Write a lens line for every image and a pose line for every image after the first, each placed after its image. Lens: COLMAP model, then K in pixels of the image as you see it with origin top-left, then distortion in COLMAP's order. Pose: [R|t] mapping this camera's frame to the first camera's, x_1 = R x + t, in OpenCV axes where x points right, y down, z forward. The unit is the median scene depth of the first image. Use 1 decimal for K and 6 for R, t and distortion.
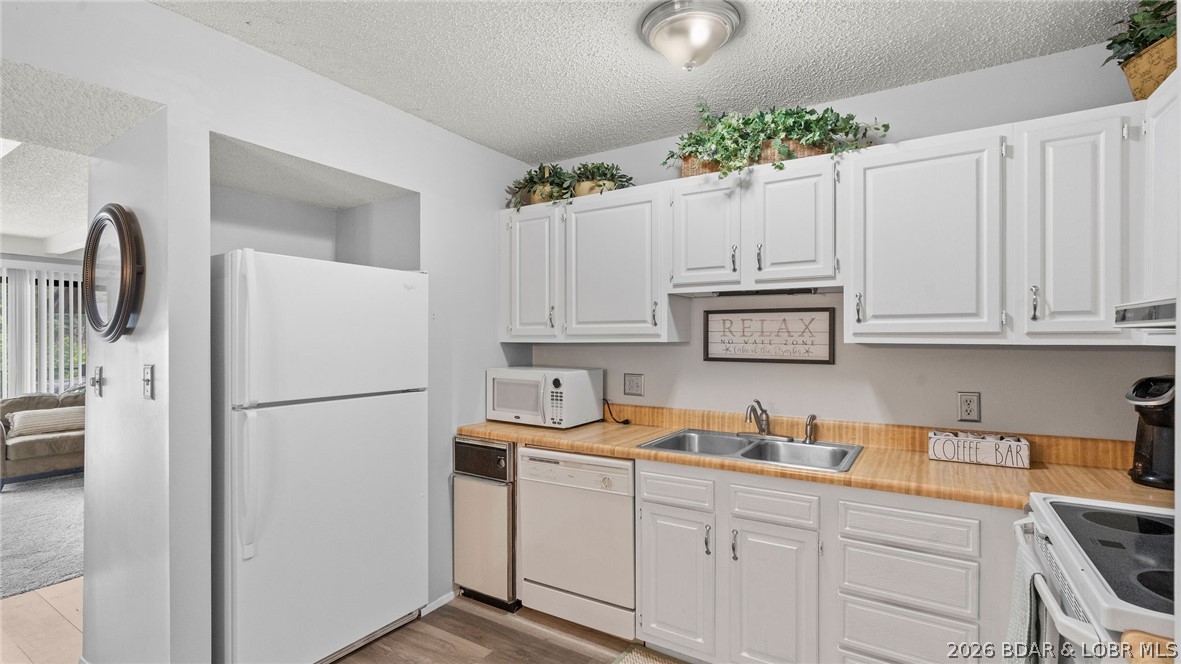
lens RADIAL K [[526.2, 0, 594.5], [0, 526.2, 338.6], [0, 0, 1]] dist [-0.005615, 0.003290]
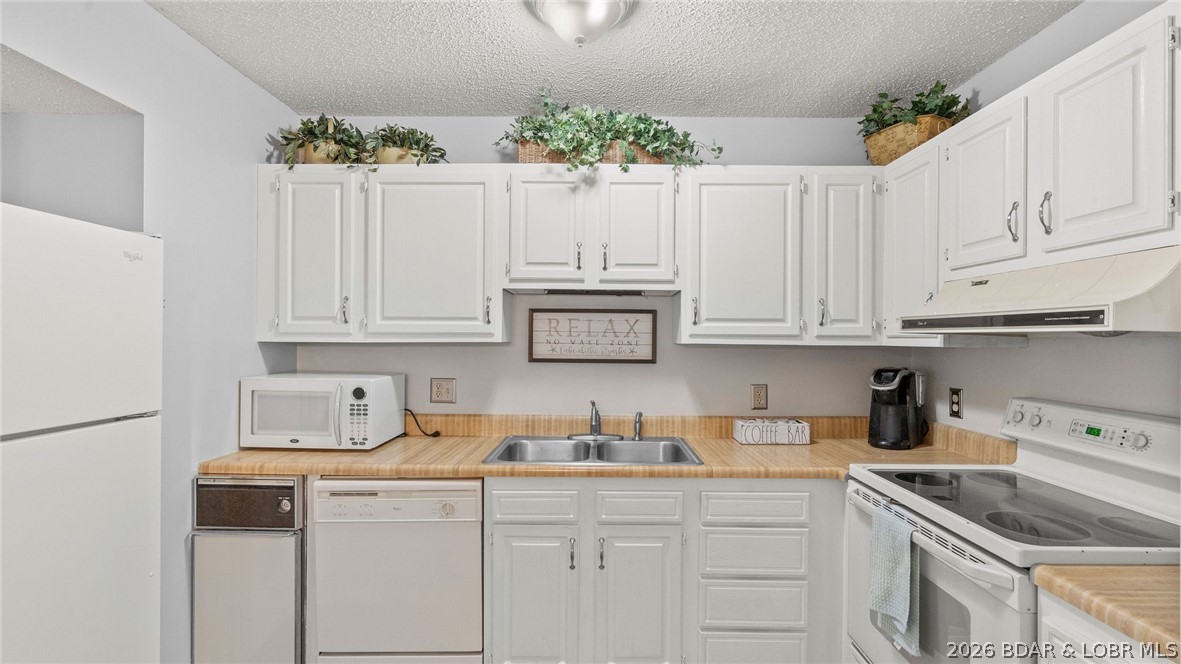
lens RADIAL K [[526.2, 0, 592.0], [0, 526.2, 336.8], [0, 0, 1]] dist [-0.005615, 0.003290]
pose [[0.852388, 0.006922, 0.522863, -0.218724], [-0.006466, 0.999975, -0.002697, -0.001389], [-0.522869, -0.001082, 0.852412, 0.163170]]
